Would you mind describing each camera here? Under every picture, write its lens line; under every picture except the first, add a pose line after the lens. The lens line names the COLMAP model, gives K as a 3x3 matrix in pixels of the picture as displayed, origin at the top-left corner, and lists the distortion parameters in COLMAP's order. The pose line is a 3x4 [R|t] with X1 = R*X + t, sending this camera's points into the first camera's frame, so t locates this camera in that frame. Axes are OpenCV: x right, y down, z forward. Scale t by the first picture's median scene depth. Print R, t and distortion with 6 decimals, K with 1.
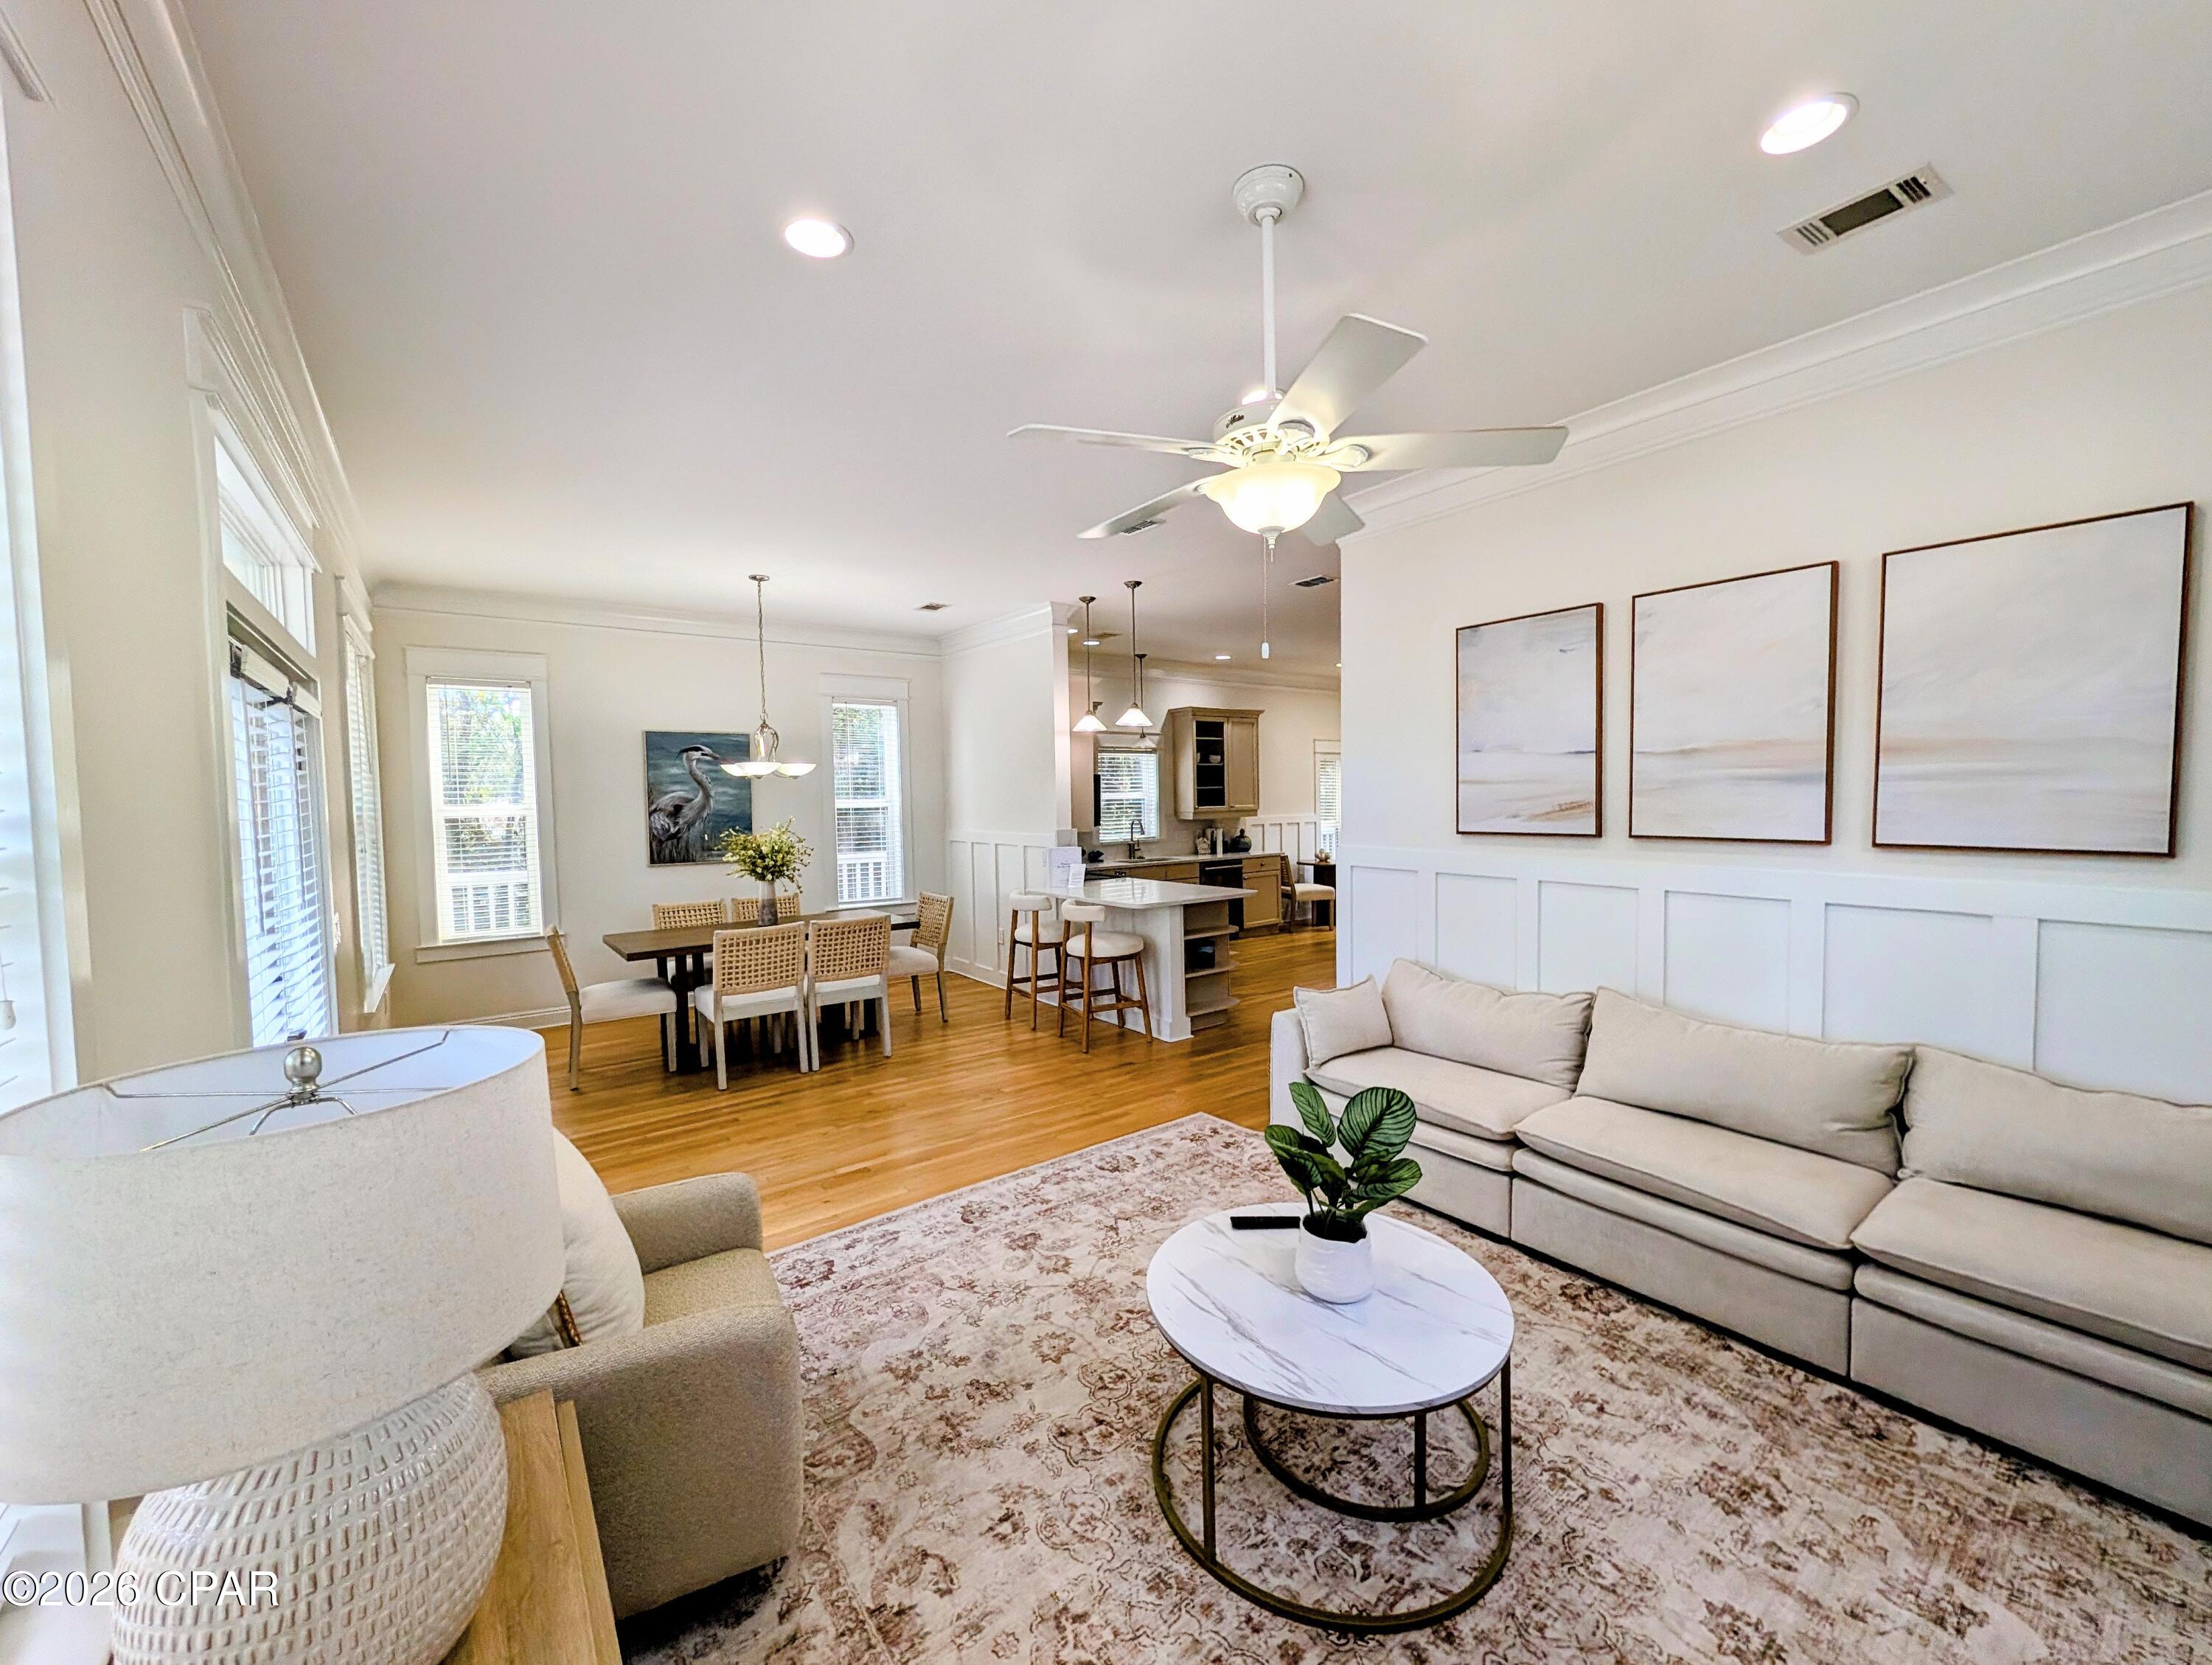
lens RADIAL K [[867.2, 0, 1073.3], [0, 867.2, 839.8], [0, 0, 1]] dist [-0.000592, -0.000298]
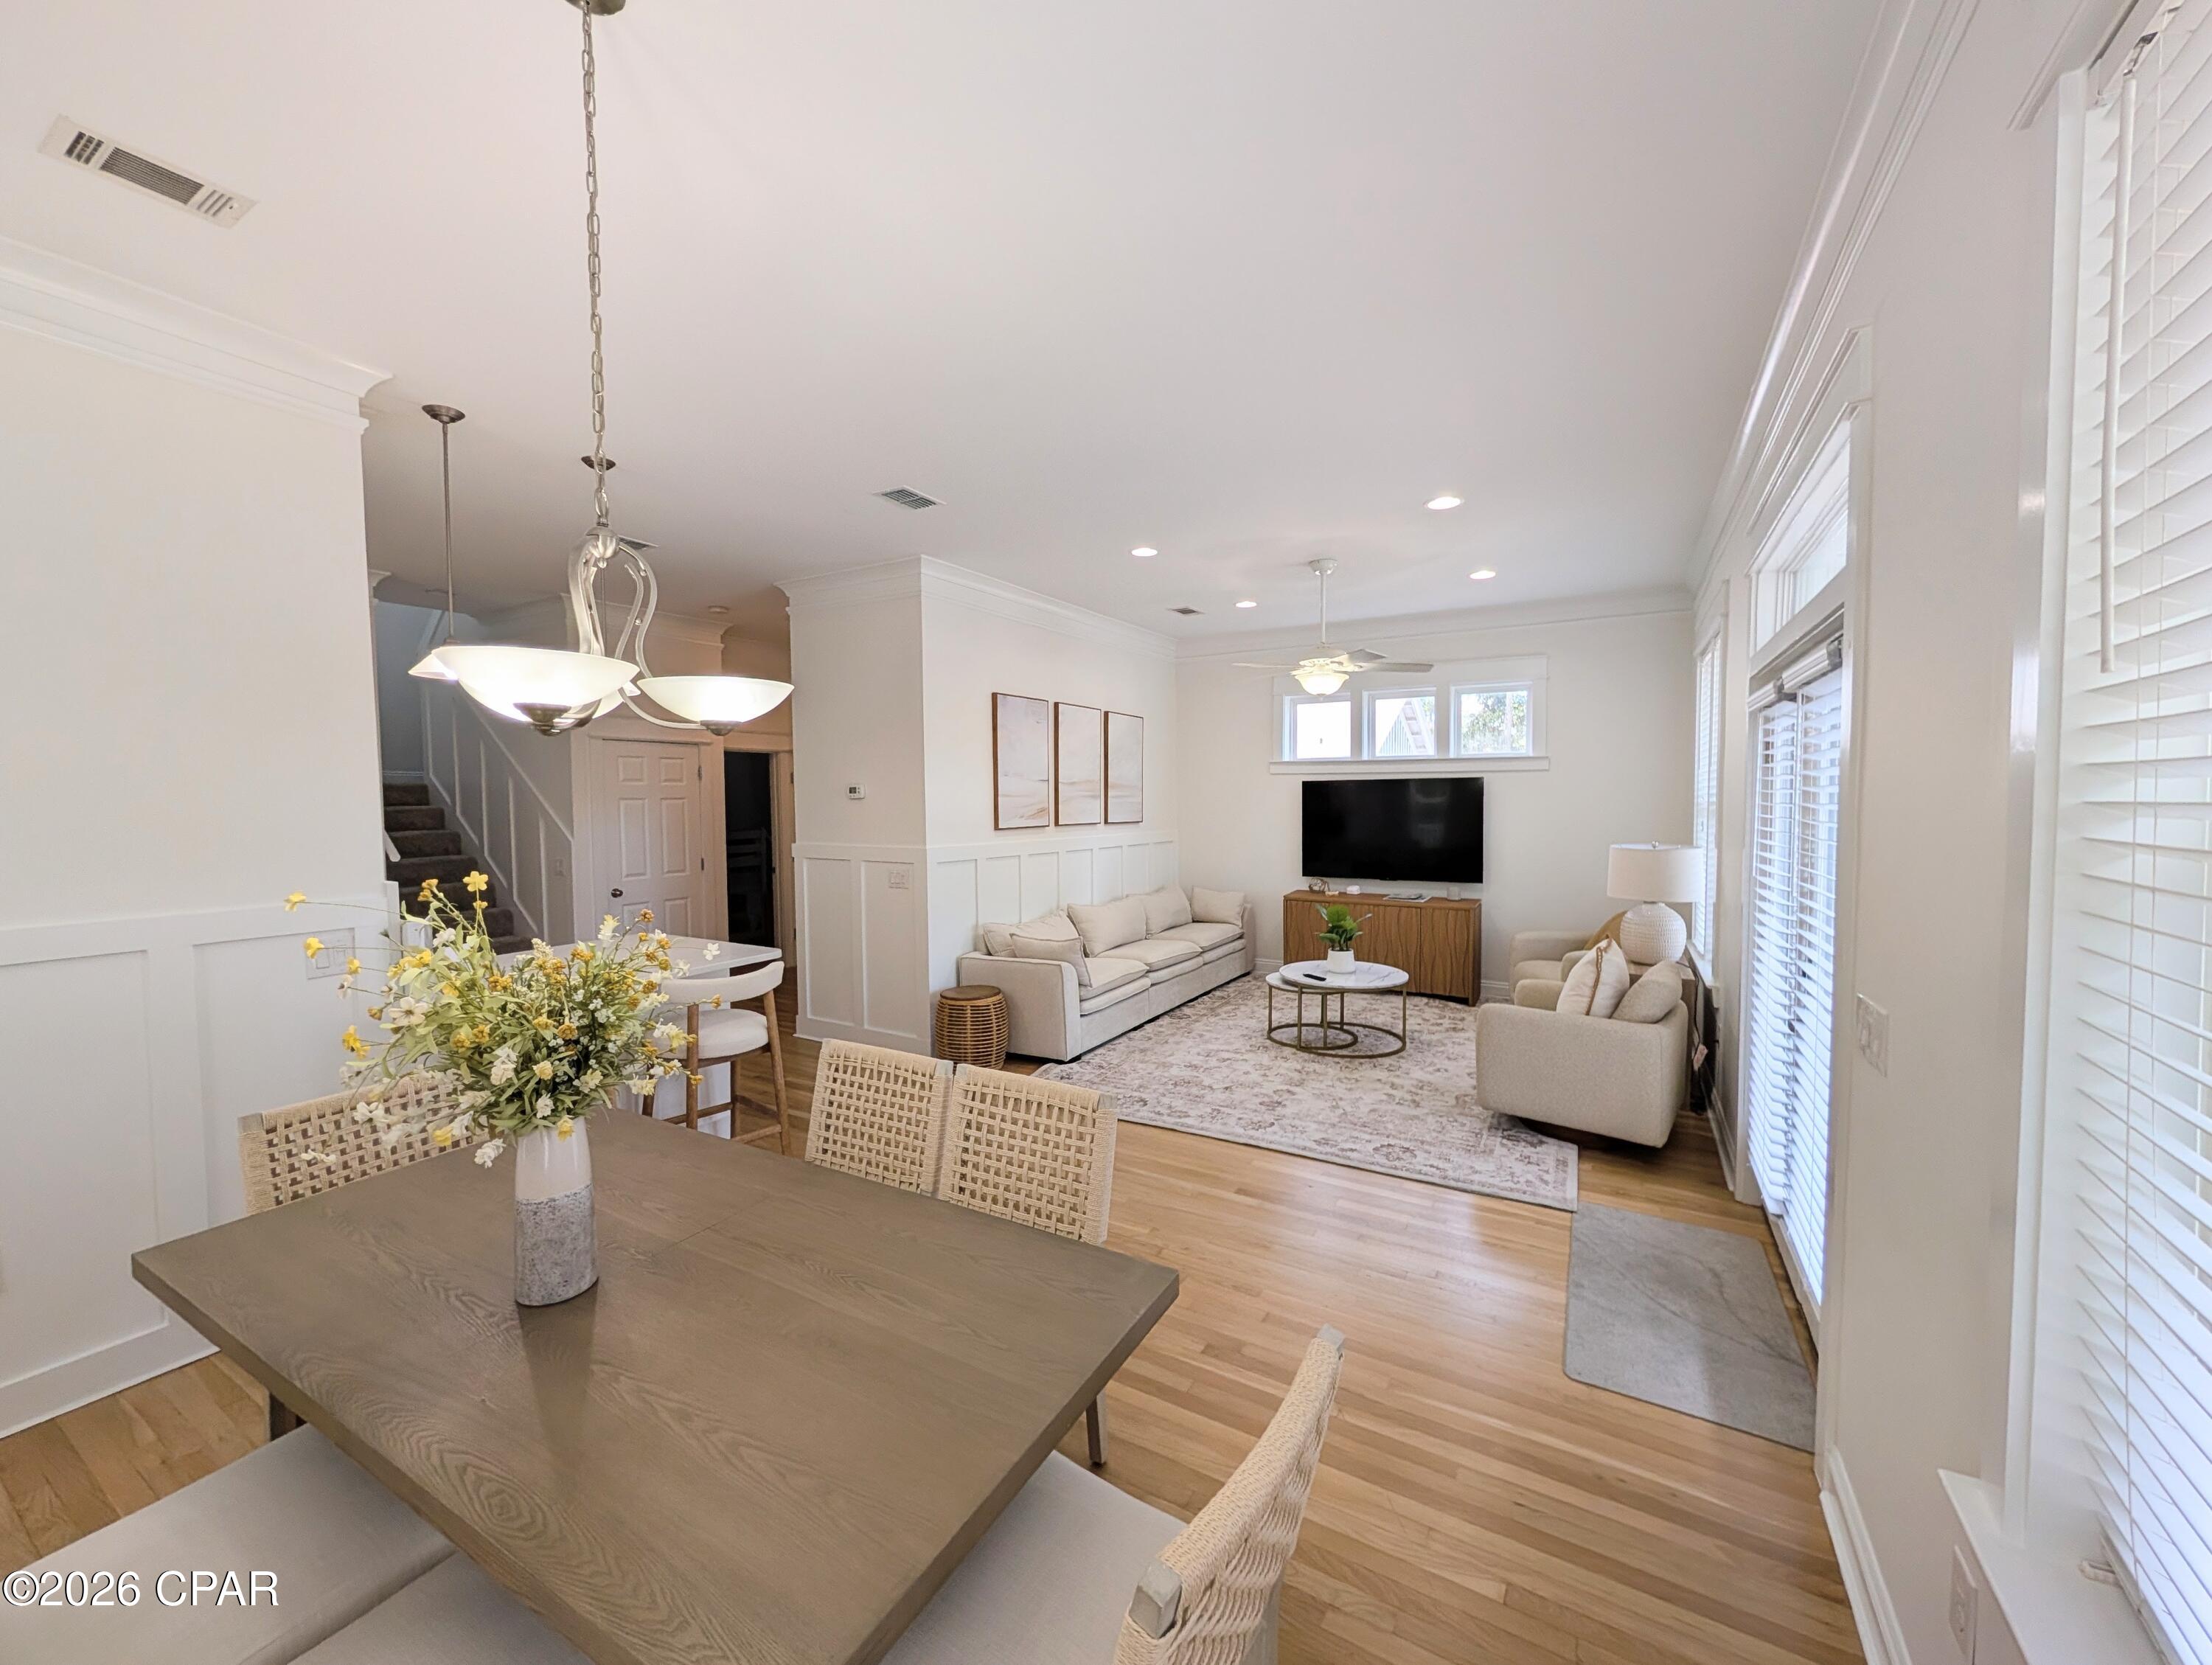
lens RADIAL K [[867.2, 0, 1126.4], [0, 867.2, 827.6], [0, 0, 1]] dist [-0.000592, -0.000298]
pose [[-0.432408, -0.012496, 0.901591, -1.264510], [0.057589, 0.997480, 0.041445, -0.076761], [-0.899837, 0.069843, -0.430599, 1.823283]]
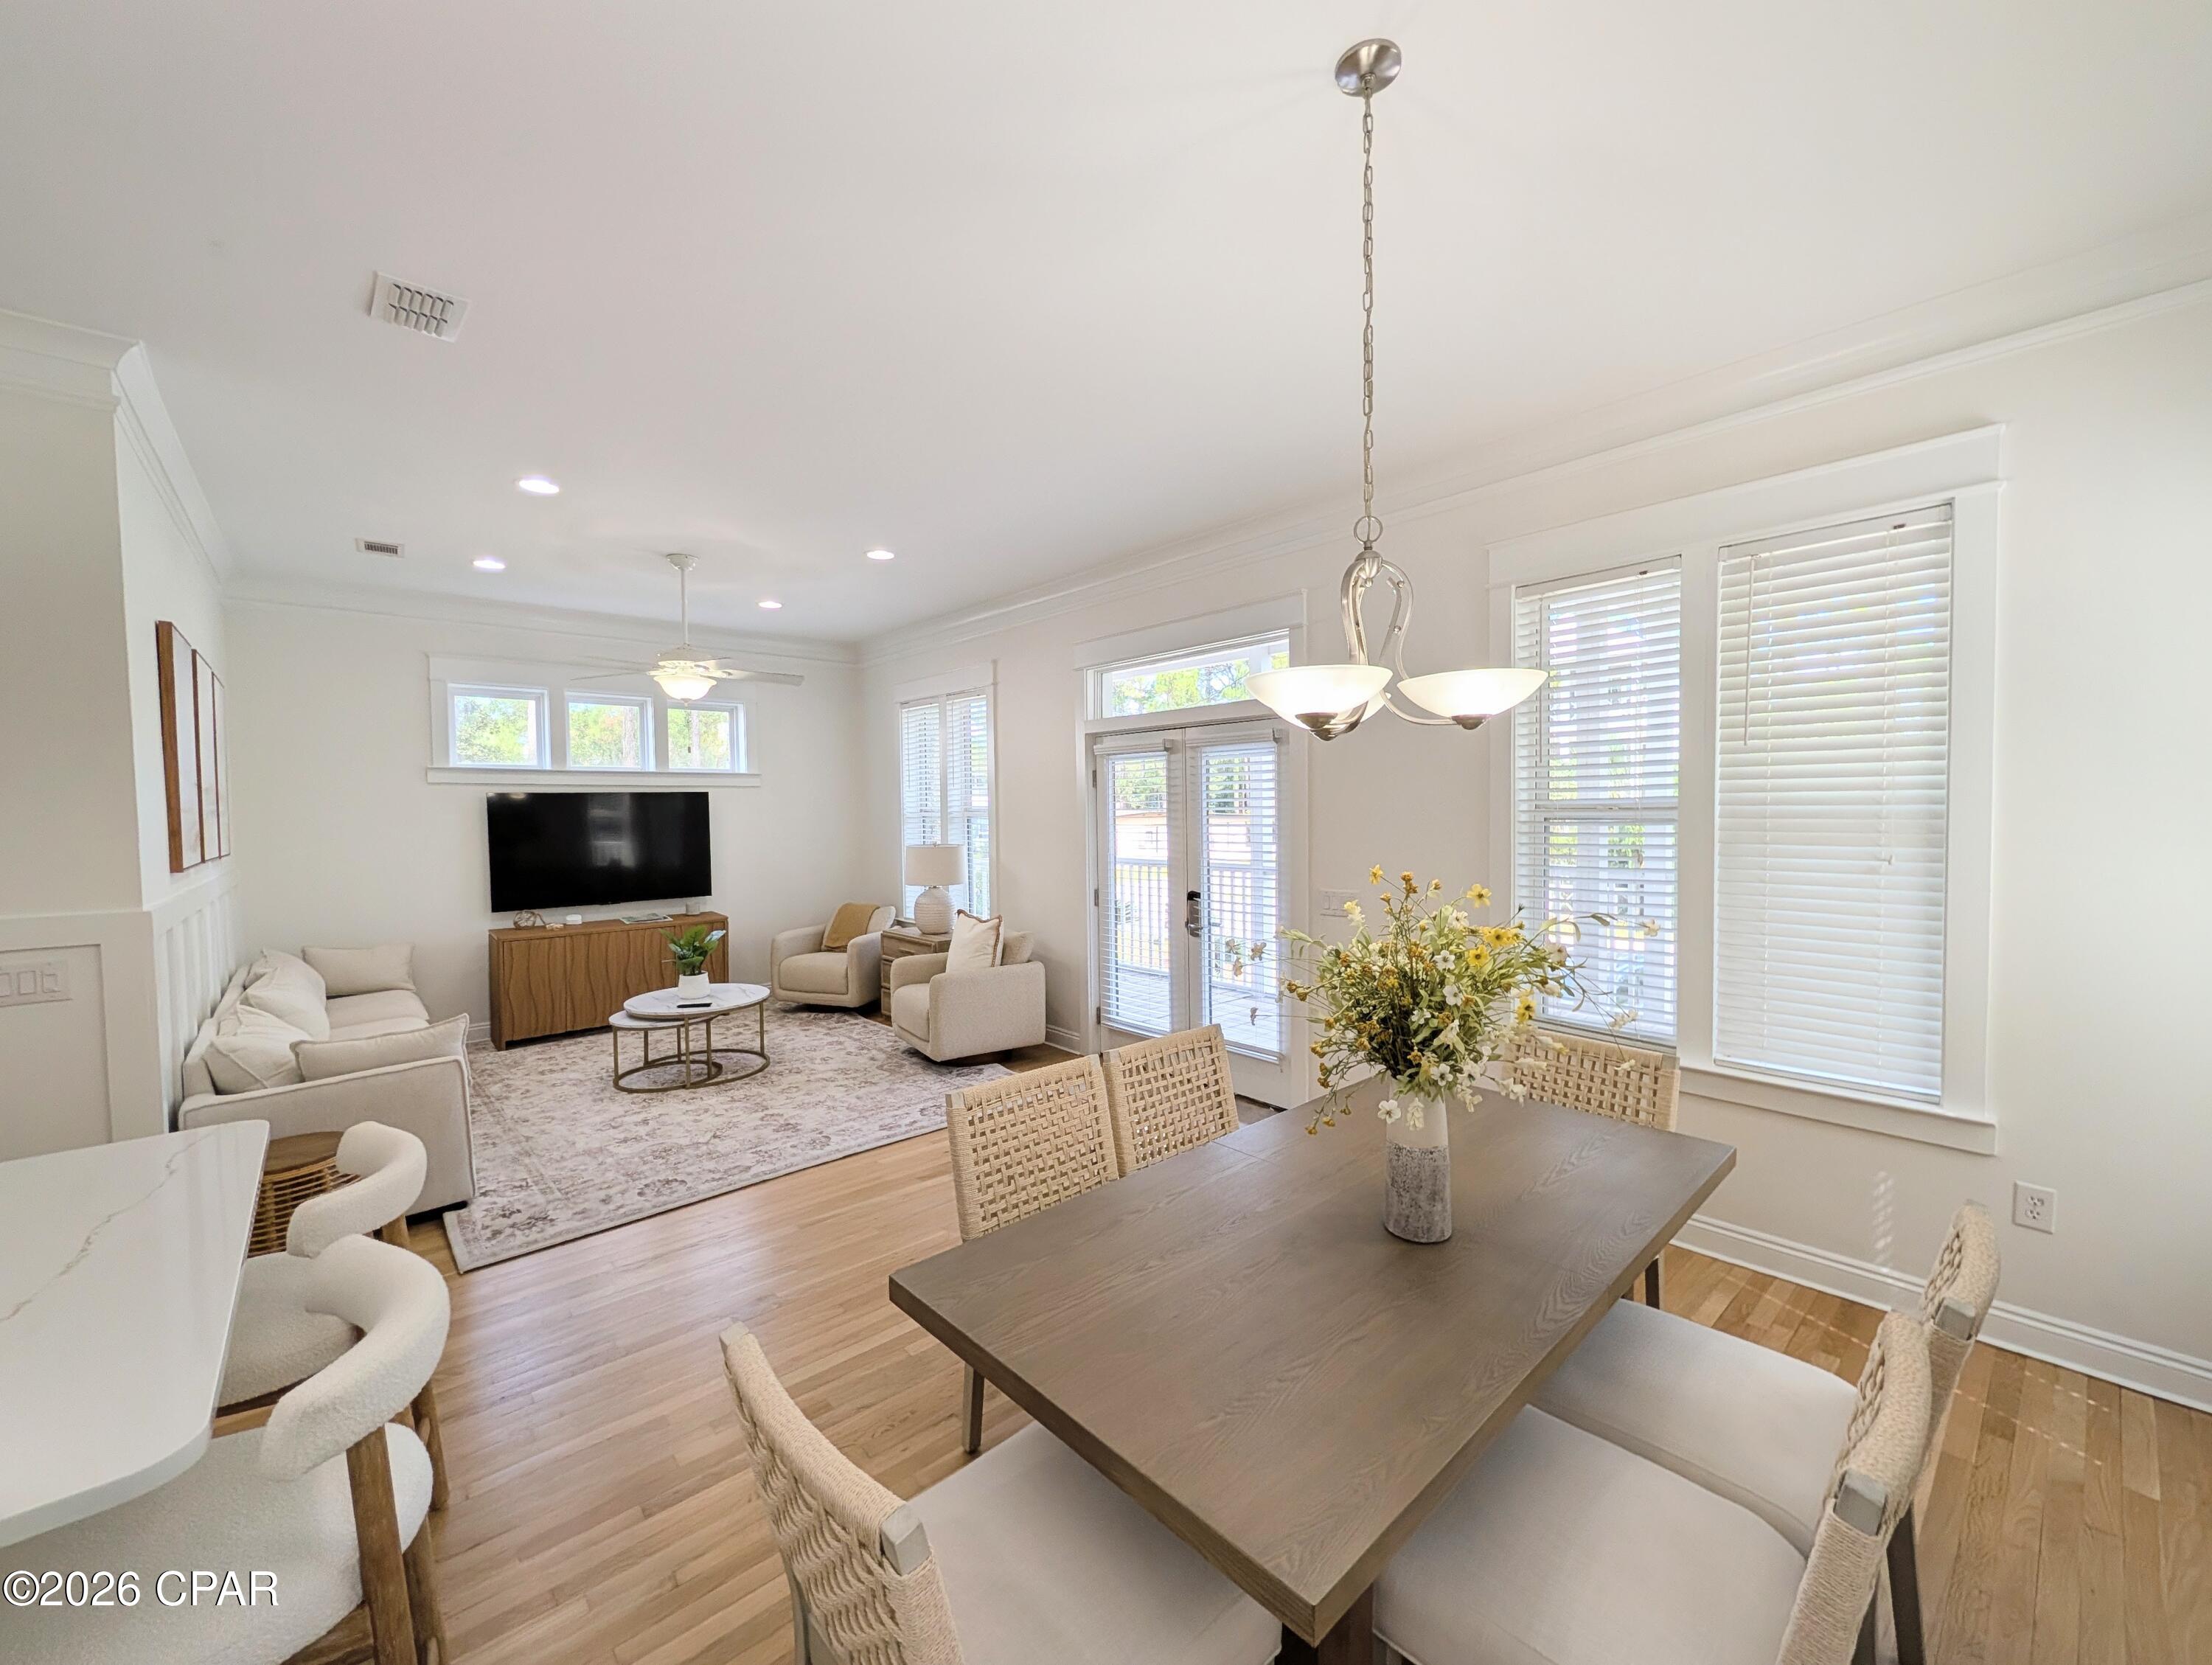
lens RADIAL K [[867.2, 0, 1110.1], [0, 867.2, 835.6], [0, 0, 1]] dist [-0.000592, -0.000298]
pose [[-0.991026, 0.032088, -0.129762, -0.410775], [0.021146, 0.996170, 0.084842, -0.118597], [0.131987, 0.081337, -0.987909, 2.431709]]
